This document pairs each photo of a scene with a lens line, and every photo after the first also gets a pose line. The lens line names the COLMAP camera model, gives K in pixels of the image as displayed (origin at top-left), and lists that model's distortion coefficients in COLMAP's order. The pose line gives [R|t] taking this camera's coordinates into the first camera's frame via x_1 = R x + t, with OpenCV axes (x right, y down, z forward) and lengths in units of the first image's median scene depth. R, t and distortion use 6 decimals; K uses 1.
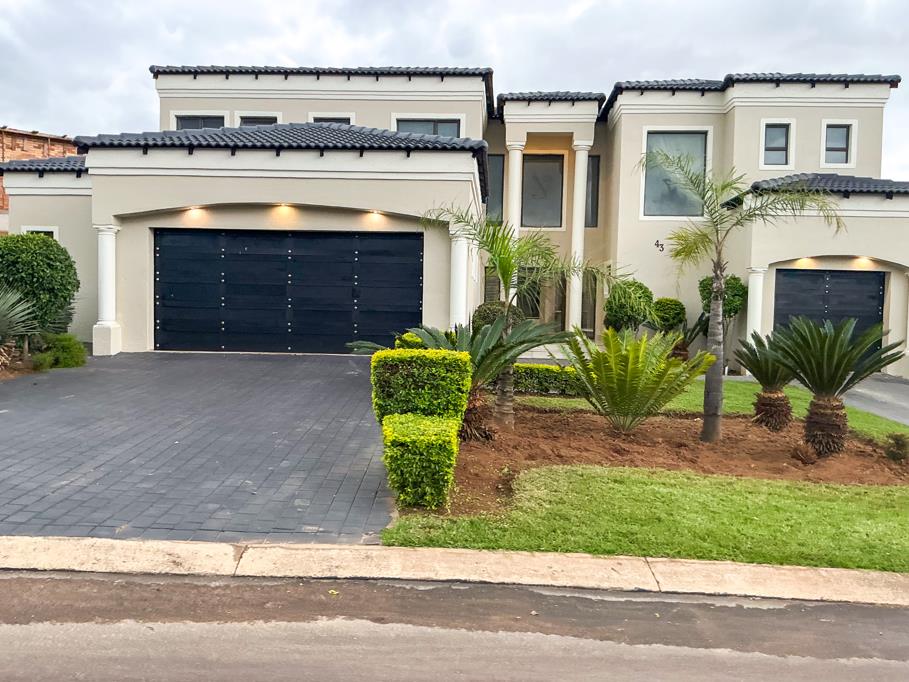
lens RADIAL K [[744.9, 0, 454.5], [0, 744.9, 341.0], [0, 0, 1]] dist [0.098463, -0.188814]
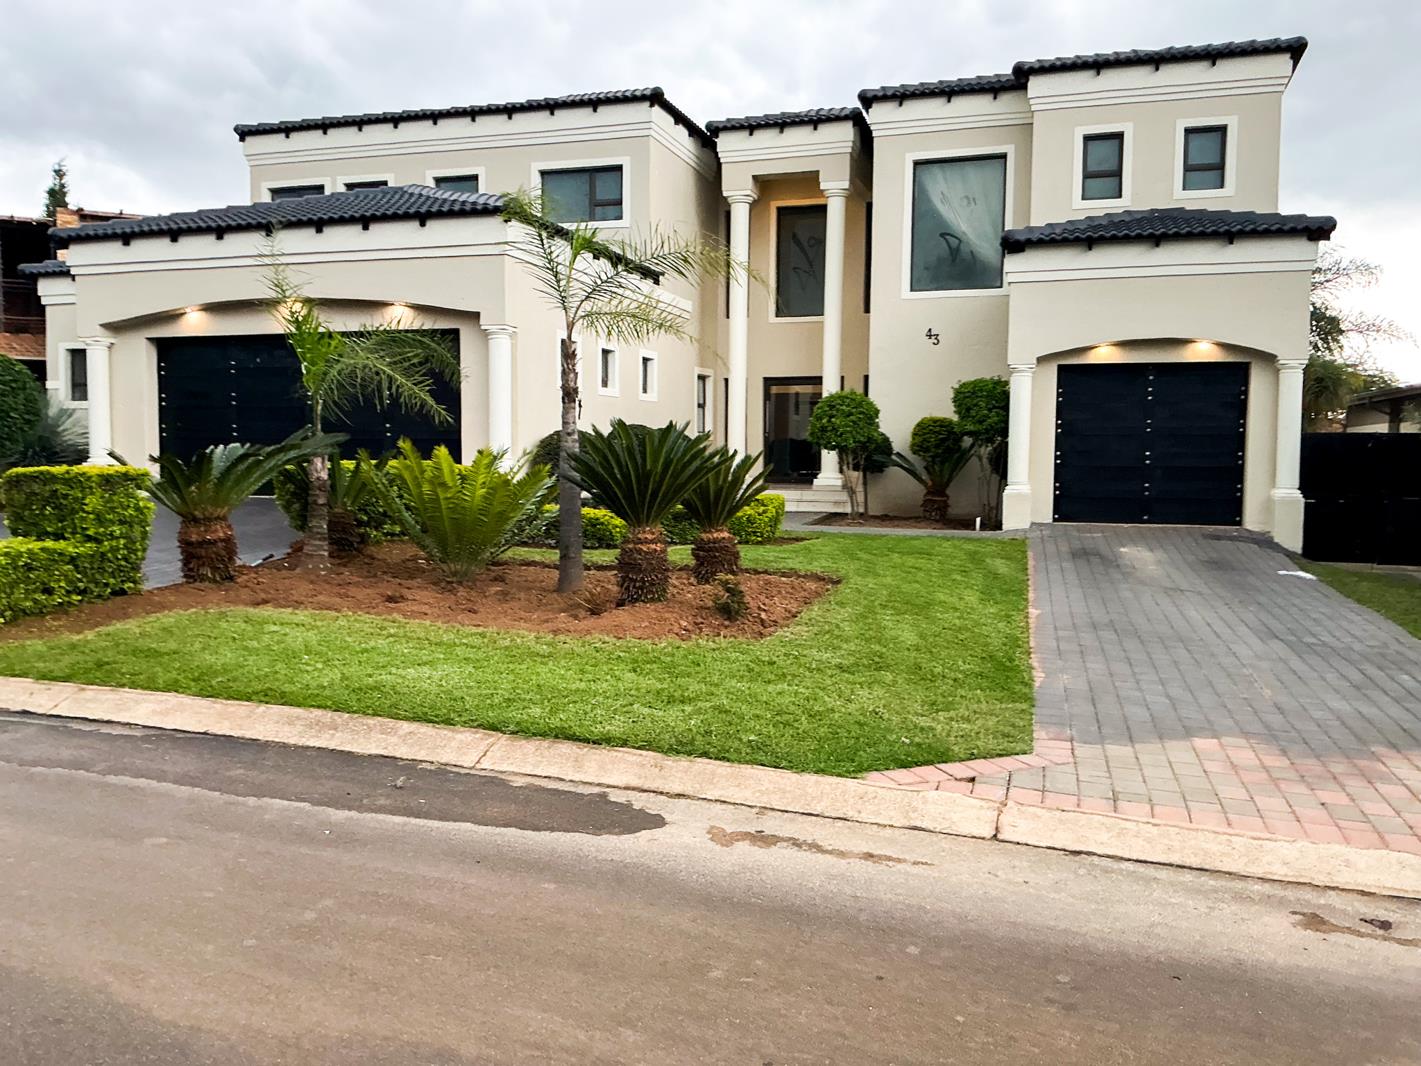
lens RADIAL K [[1164.5, 0, 710.5], [0, 1164.5, 533.0], [0, 0, 1]] dist [0.098463, -0.188814]
pose [[0.969564, 0.000030, -0.244838, 0.357625], [0.004951, 0.999793, 0.019729, 0.024256], [0.244788, -0.020340, 0.969363, -0.040302]]
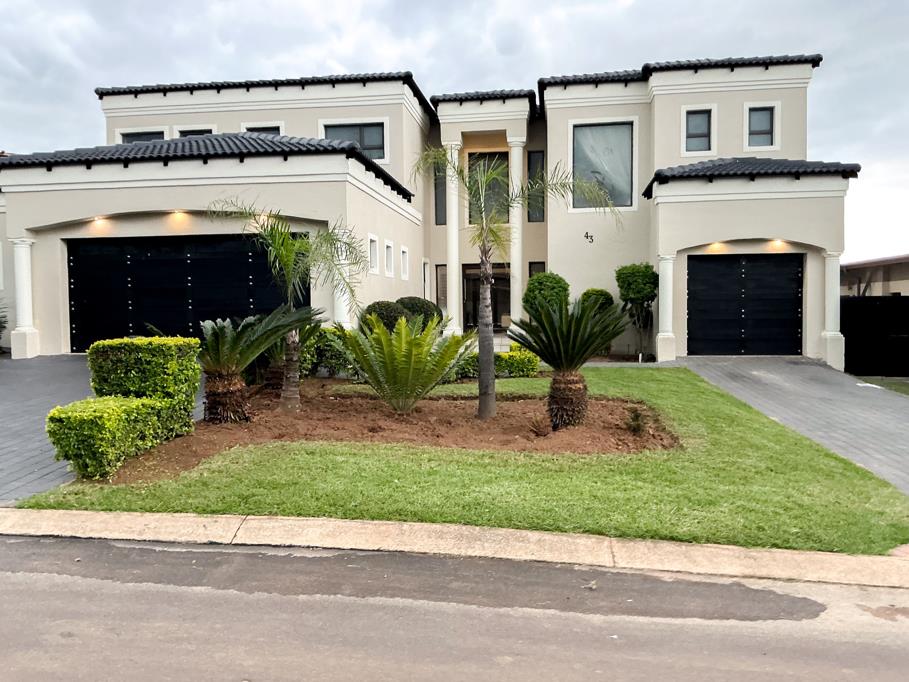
lens RADIAL K [[744.9, 0, 454.5], [0, 744.9, 341.0], [0, 0, 1]] dist [0.098463, -0.188814]
pose [[0.996320, -0.030105, -0.080247, 0.180625], [0.029753, 0.999542, -0.005583, 0.013455], [0.080378, 0.003175, 0.996759, -0.018922]]
